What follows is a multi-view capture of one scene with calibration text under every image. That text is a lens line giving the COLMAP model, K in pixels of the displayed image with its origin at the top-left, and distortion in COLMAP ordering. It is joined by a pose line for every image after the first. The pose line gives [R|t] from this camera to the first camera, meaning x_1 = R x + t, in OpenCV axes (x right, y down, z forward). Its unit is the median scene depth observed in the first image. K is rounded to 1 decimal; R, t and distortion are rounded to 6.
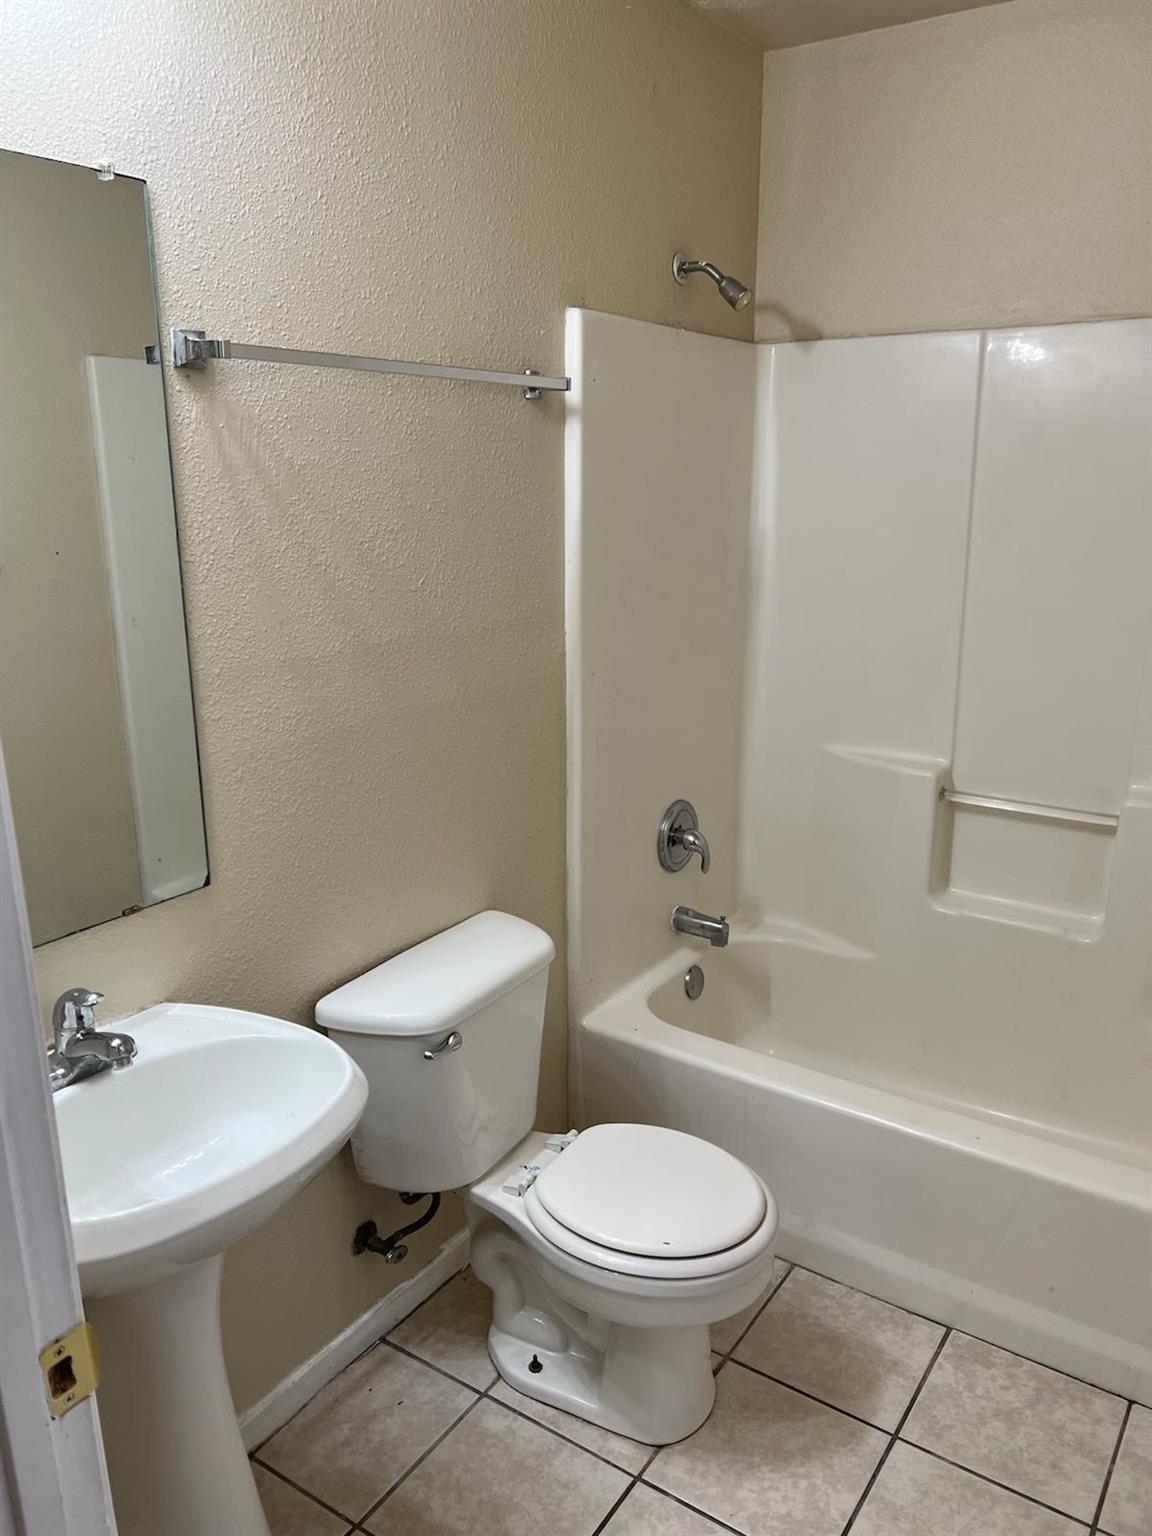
lens RADIAL K [[1161.7, 0, 576.0], [0, 1161.7, 768.0], [0, 0, 1]] dist [0.087103, -0.073051]
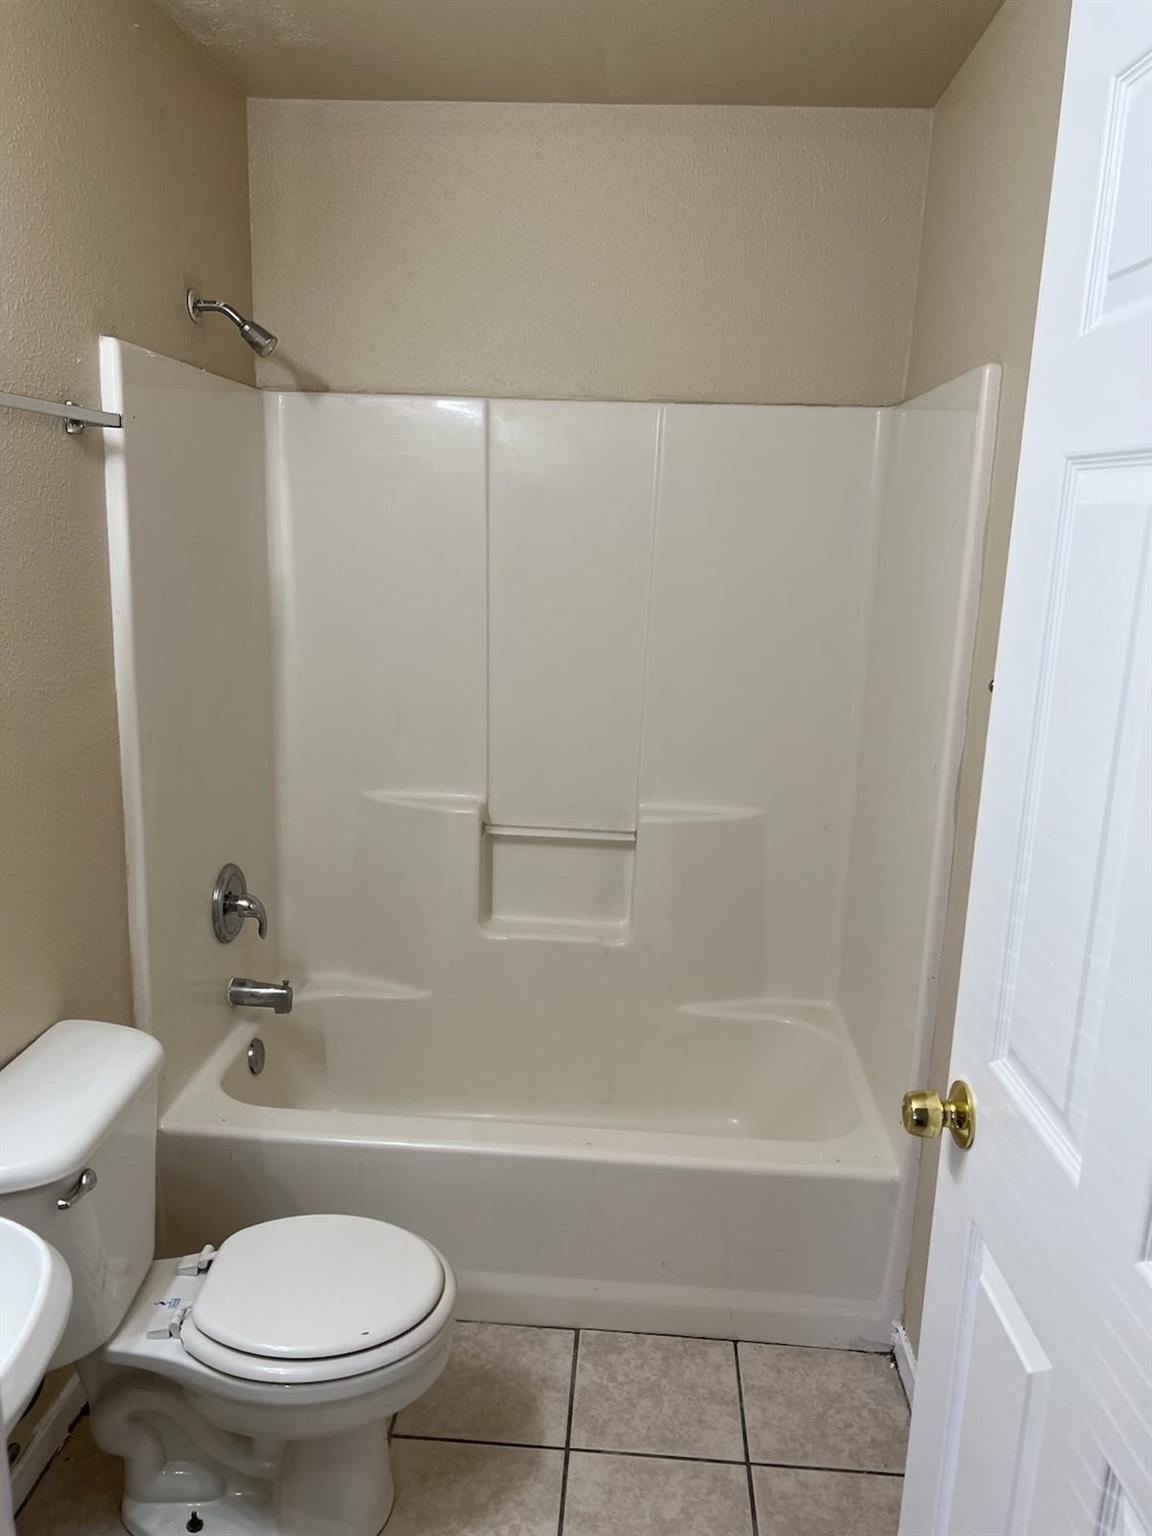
lens RADIAL K [[1159.2, 0, 576.0], [0, 1159.2, 768.0], [0, 0, 1]] dist [0.083455, -0.073639]
pose [[0.868651, -0.080320, 0.488870, -0.144710], [0.097660, 0.995169, -0.010024, -0.015616], [-0.485703, 0.056451, 0.872299, 0.047802]]
